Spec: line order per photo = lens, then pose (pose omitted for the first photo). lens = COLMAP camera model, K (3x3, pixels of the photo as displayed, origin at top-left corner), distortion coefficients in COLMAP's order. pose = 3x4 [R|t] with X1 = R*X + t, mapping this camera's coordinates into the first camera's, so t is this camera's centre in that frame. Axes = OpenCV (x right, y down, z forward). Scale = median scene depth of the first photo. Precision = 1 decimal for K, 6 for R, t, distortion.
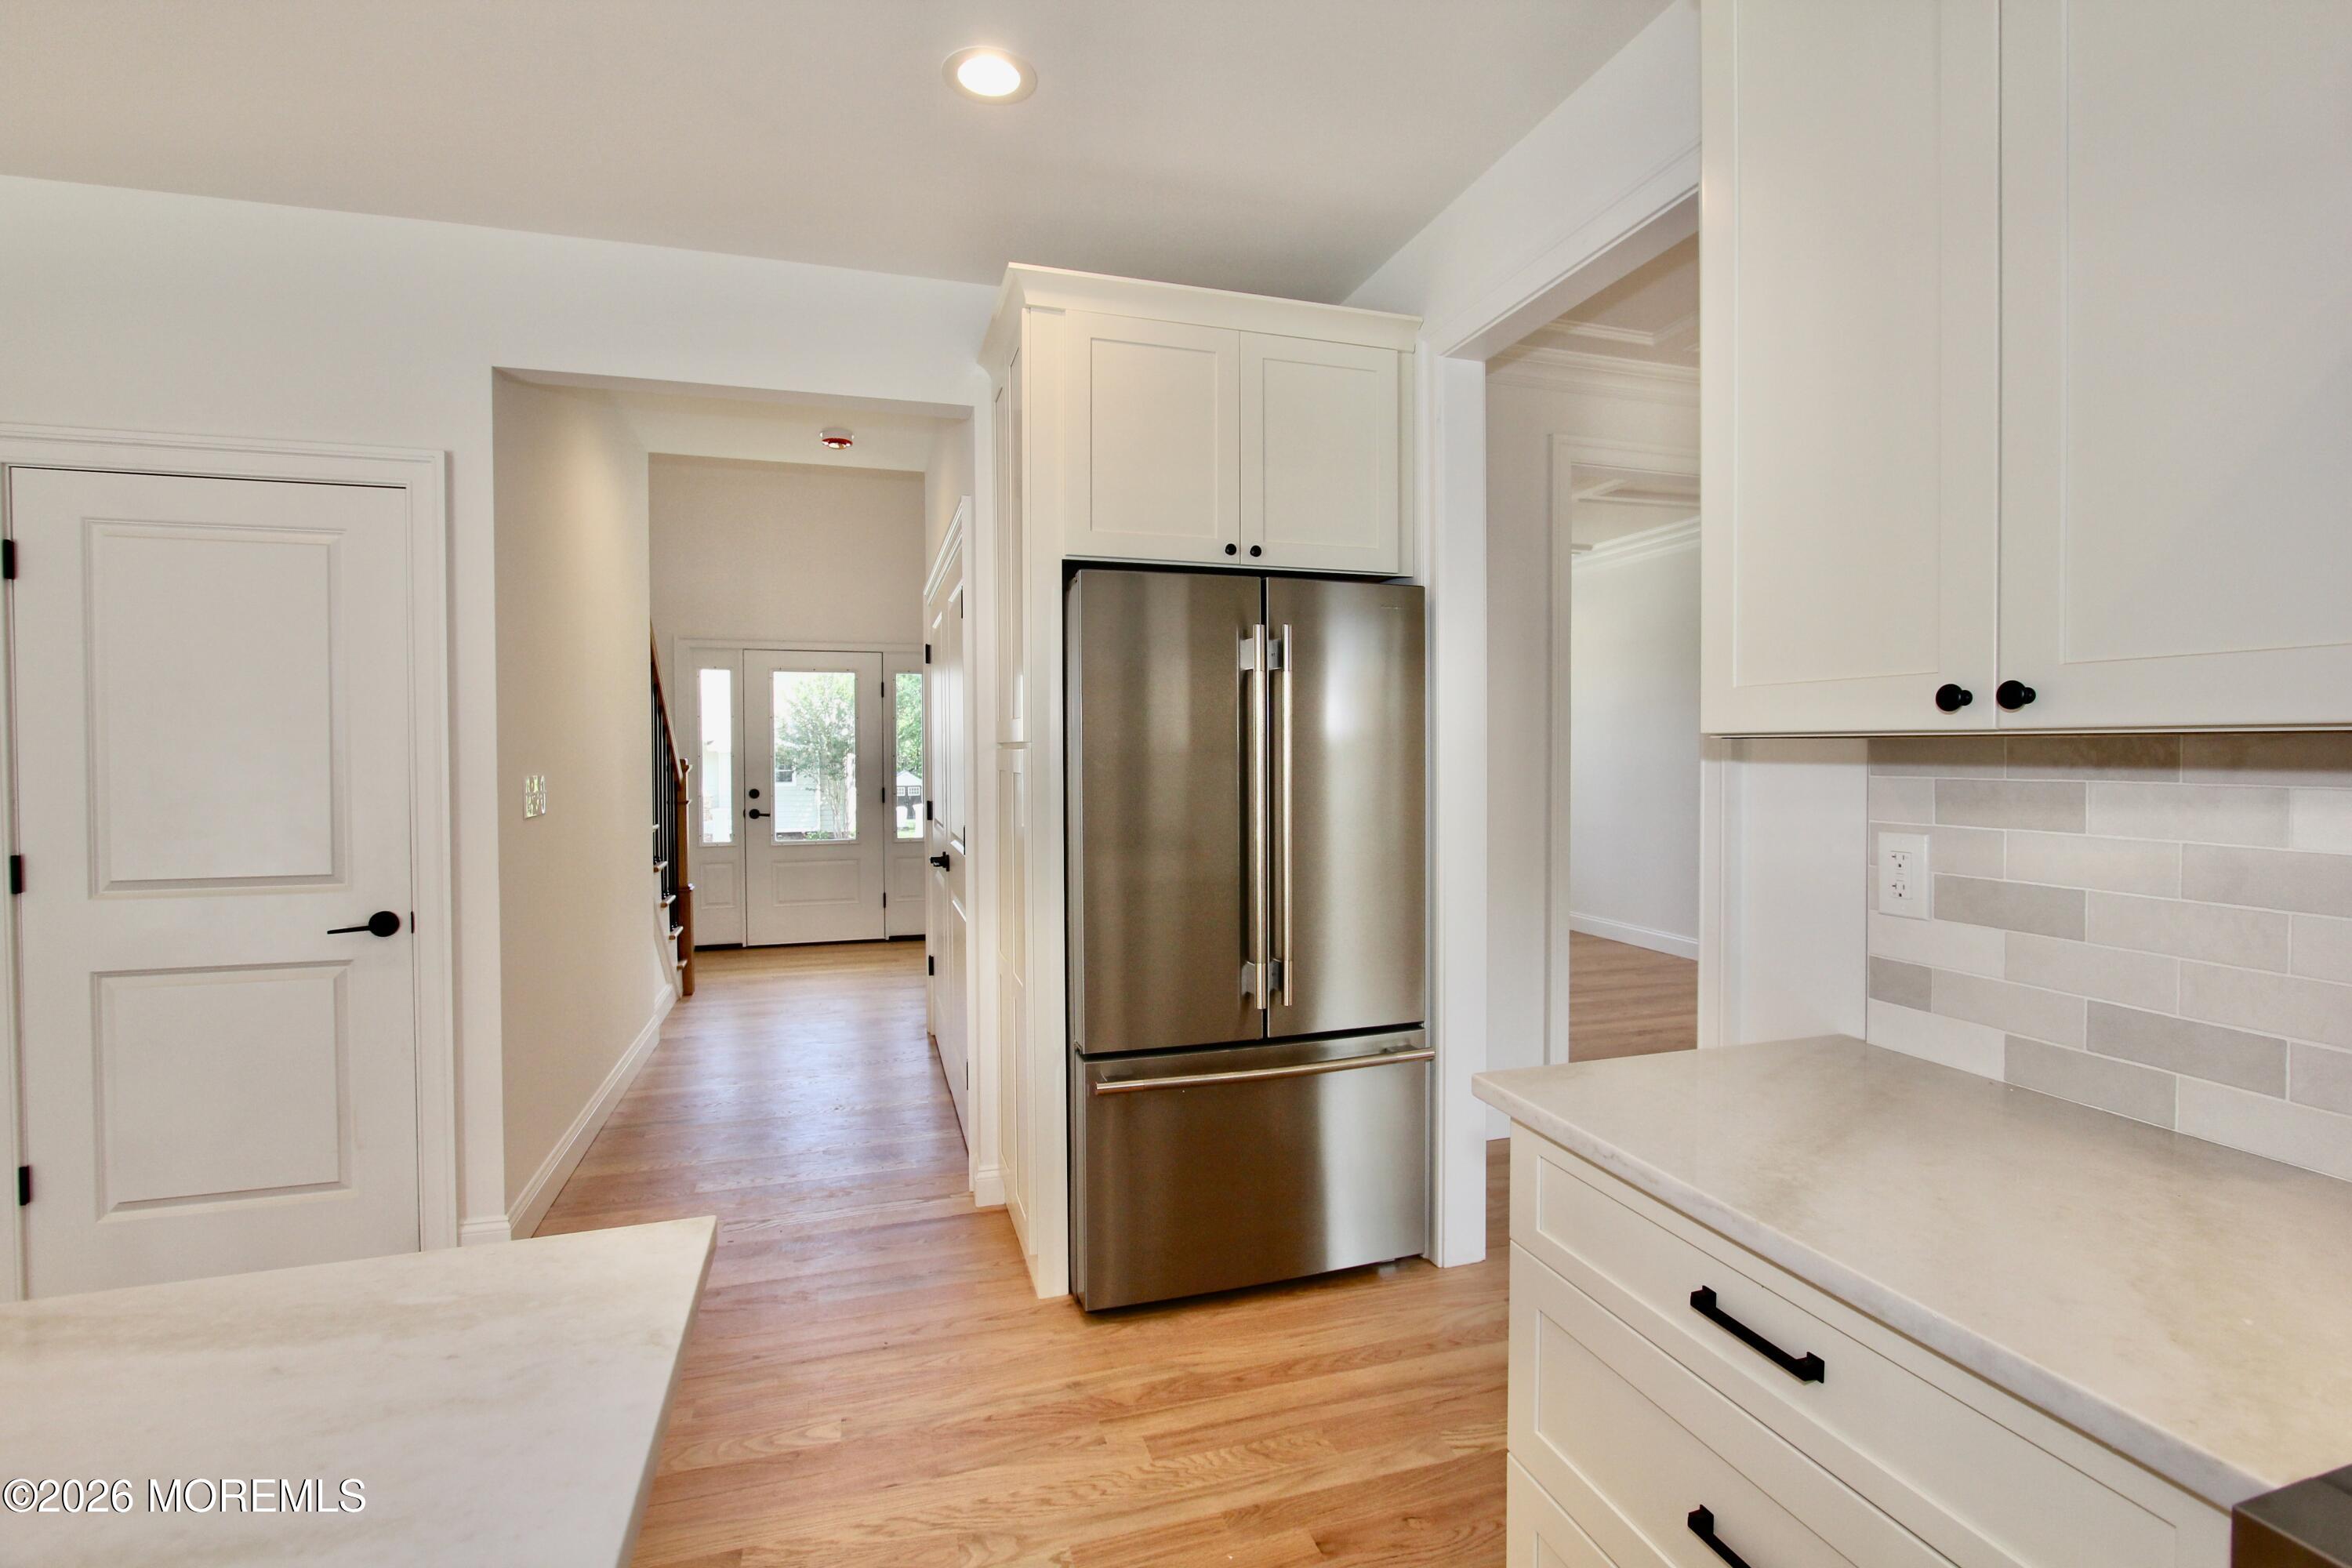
lens RADIAL K [[1078.8, 0, 1191.4], [0, 1078.8, 768.0], [0, 0, 1]] dist [-0.018676, 0.005436]
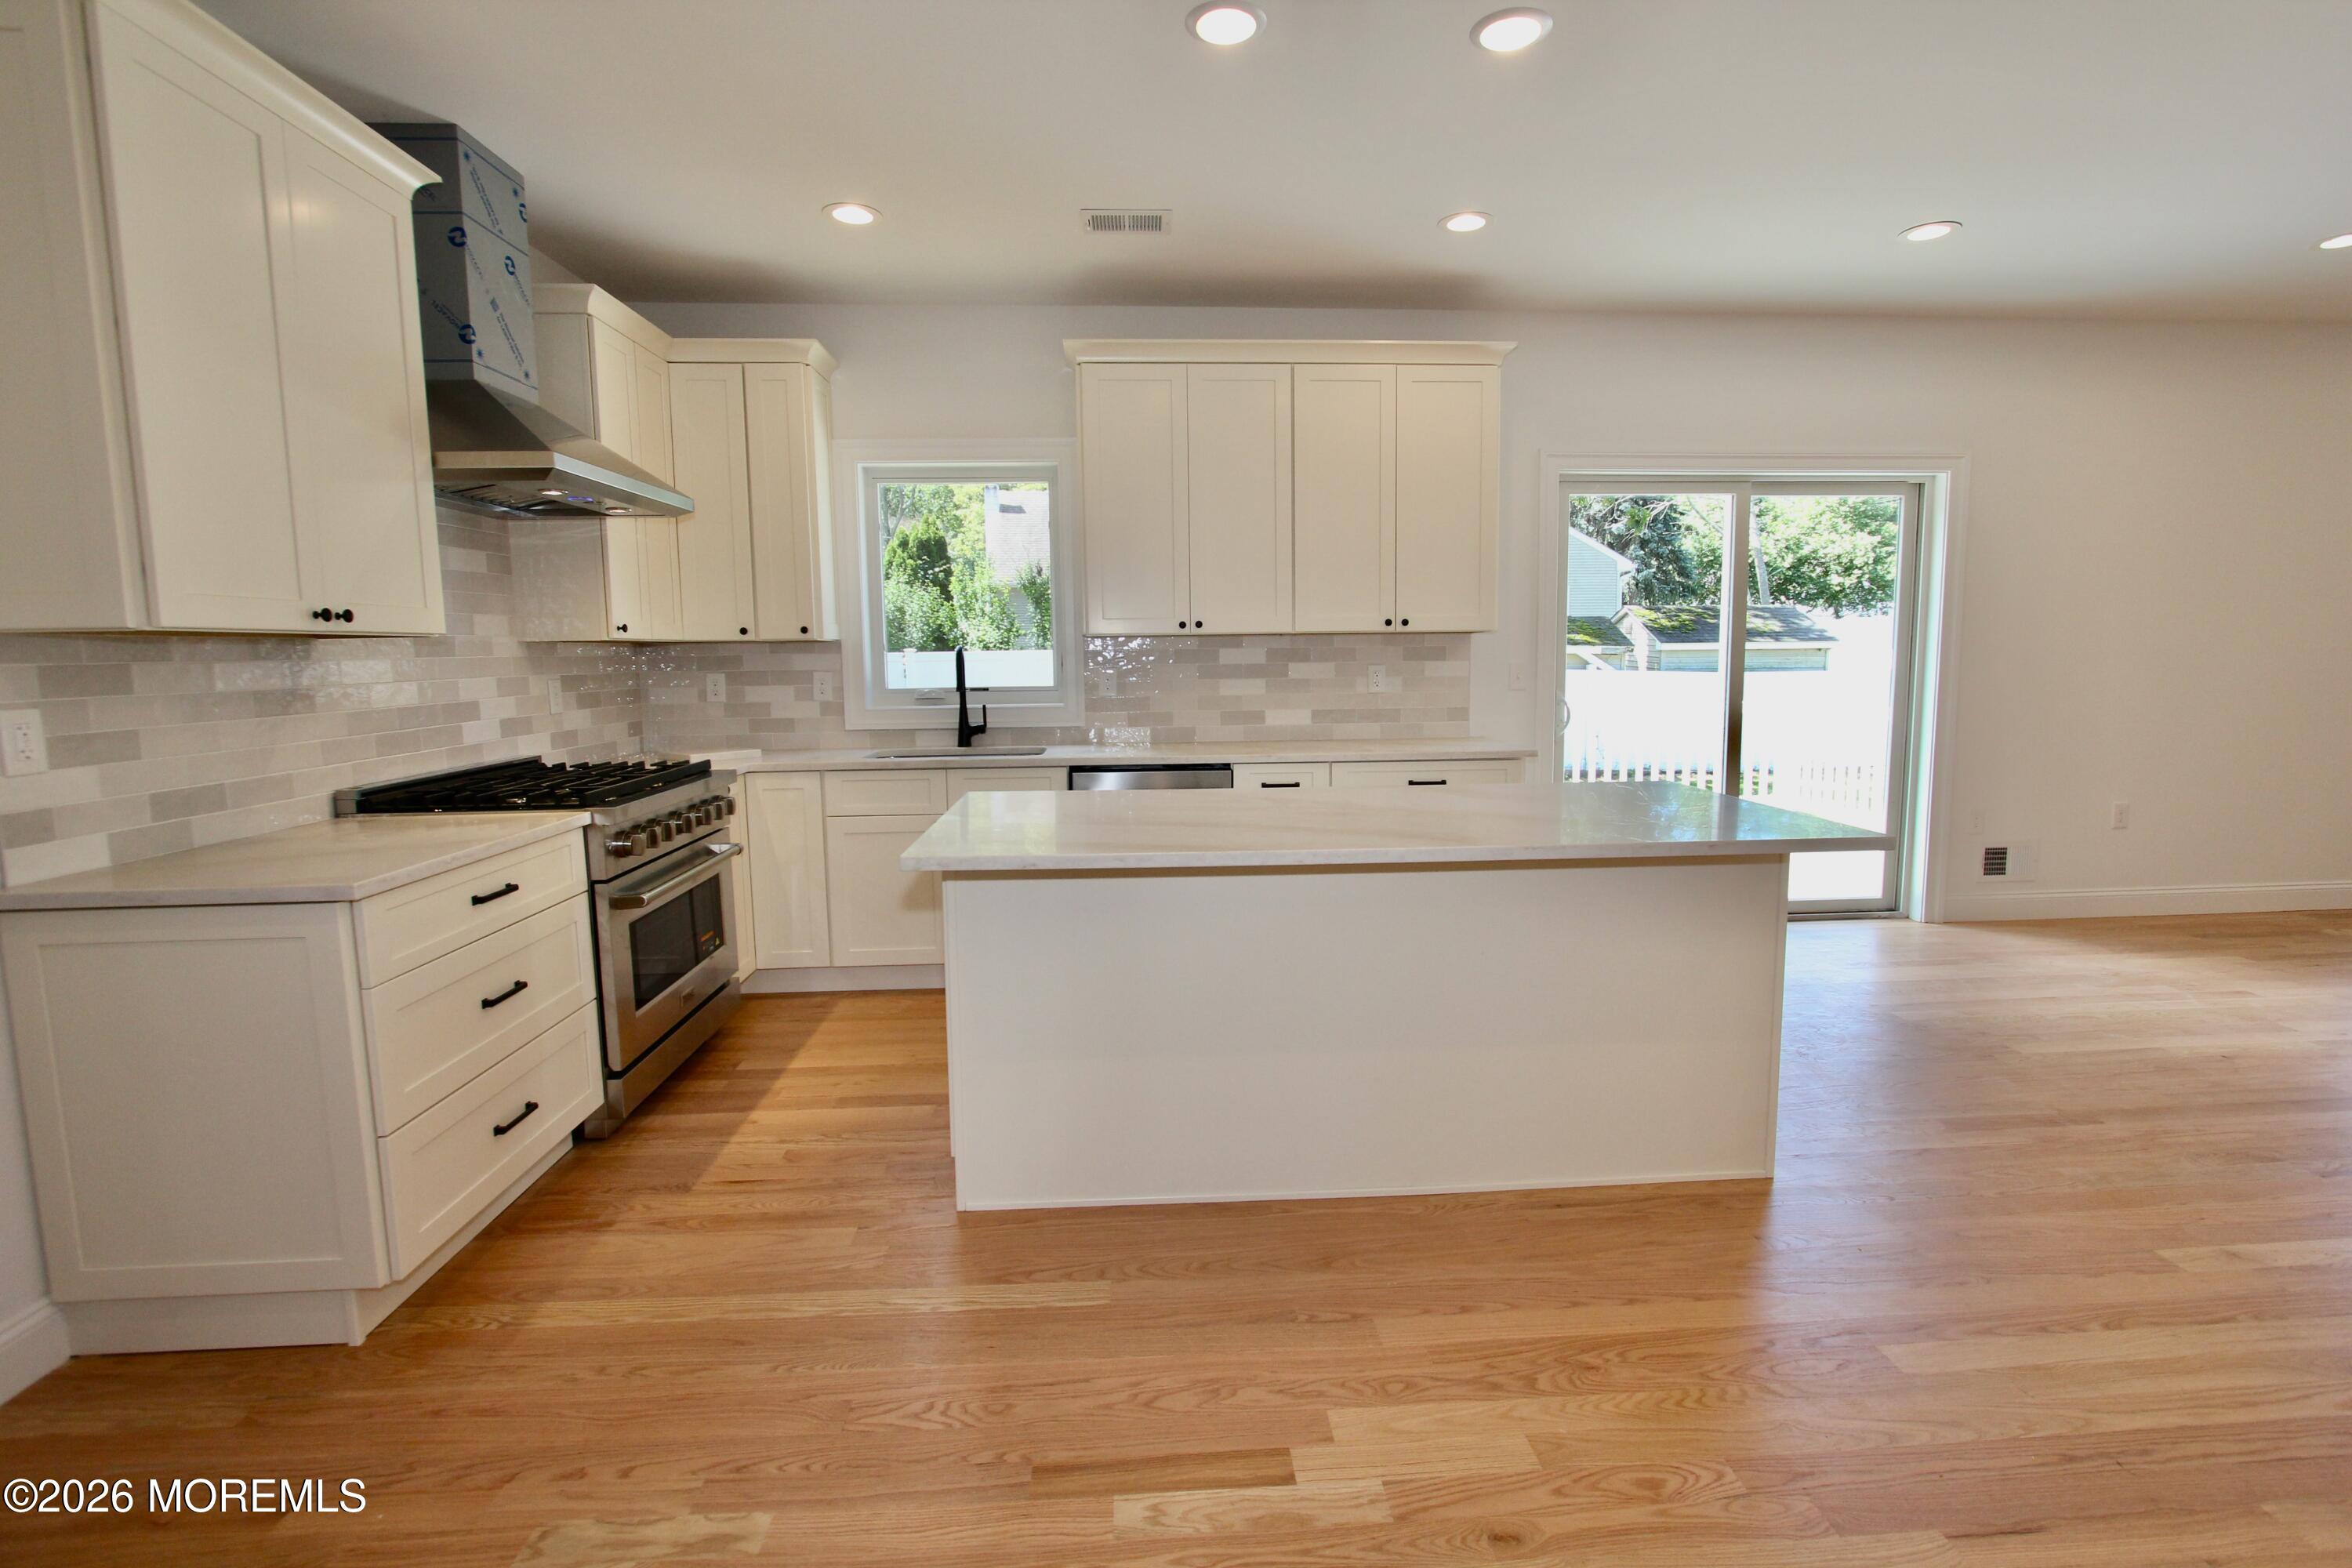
lens RADIAL K [[1078.8, 0, 1191.4], [0, 1078.8, 768.0], [0, 0, 1]] dist [-0.018676, 0.005436]
pose [[-0.970806, -0.009496, 0.239680, -0.611498], [0.021229, 0.991894, 0.125282, 0.001100], [-0.238926, 0.126713, -0.962735, 1.170122]]
